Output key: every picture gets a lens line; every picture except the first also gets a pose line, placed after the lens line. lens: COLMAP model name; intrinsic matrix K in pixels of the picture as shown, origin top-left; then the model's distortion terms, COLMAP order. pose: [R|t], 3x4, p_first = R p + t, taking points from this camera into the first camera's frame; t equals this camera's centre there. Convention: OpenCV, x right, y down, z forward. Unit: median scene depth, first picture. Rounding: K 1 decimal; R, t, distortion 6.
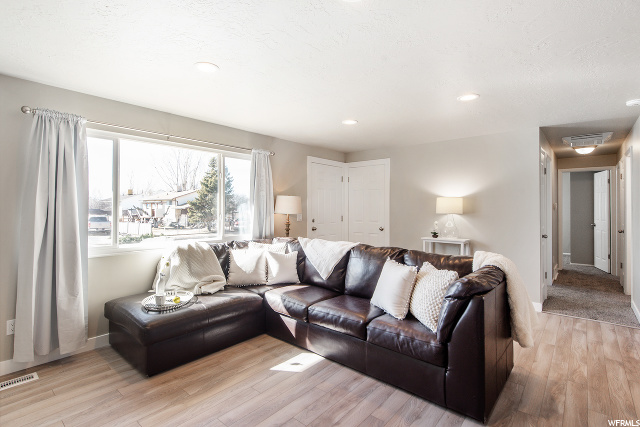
lens RADIAL K [[316.3, 0, 320.0], [0, 316.3, 213.5], [0, 0, 1]] dist [0.015932, -0.001174]
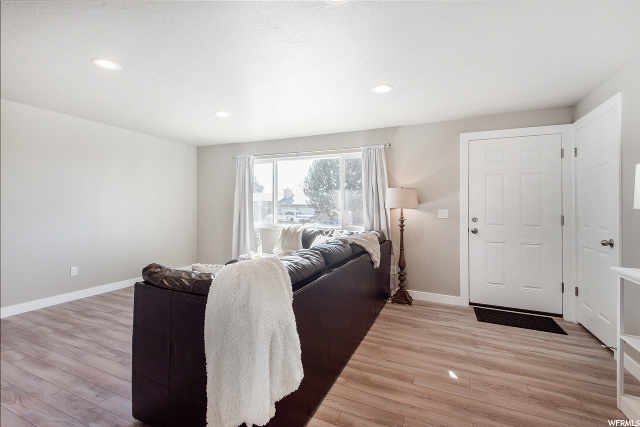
lens RADIAL K [[288.9, 0, 315.3], [0, 288.9, 210.0], [0, 0, 1]] dist [0.002169, 0.000338]
pose [[0.246592, 0.005017, -0.969106, 0.629794], [-0.032492, 0.999467, -0.003093, 0.016943], [0.968575, 0.032251, 0.246623, 0.564790]]
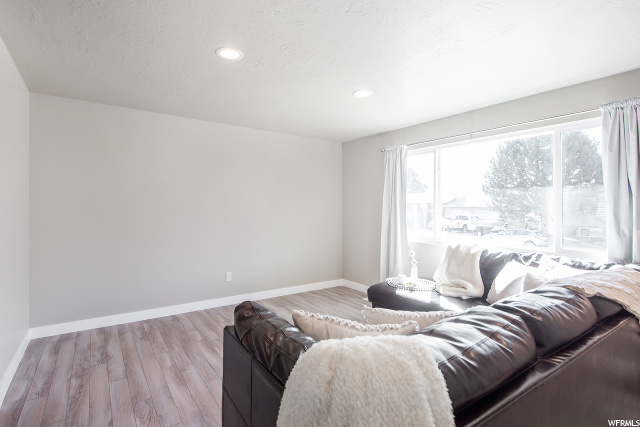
lens RADIAL K [[316.3, 0, 320.0], [0, 316.3, 213.5], [0, 0, 1]] dist [0.015932, -0.001174]
pose [[-0.260052, 0.011045, -0.965531, 0.451260], [-0.029416, 0.999380, 0.019355, -0.000469], [0.965146, 0.033435, -0.259566, 0.601018]]
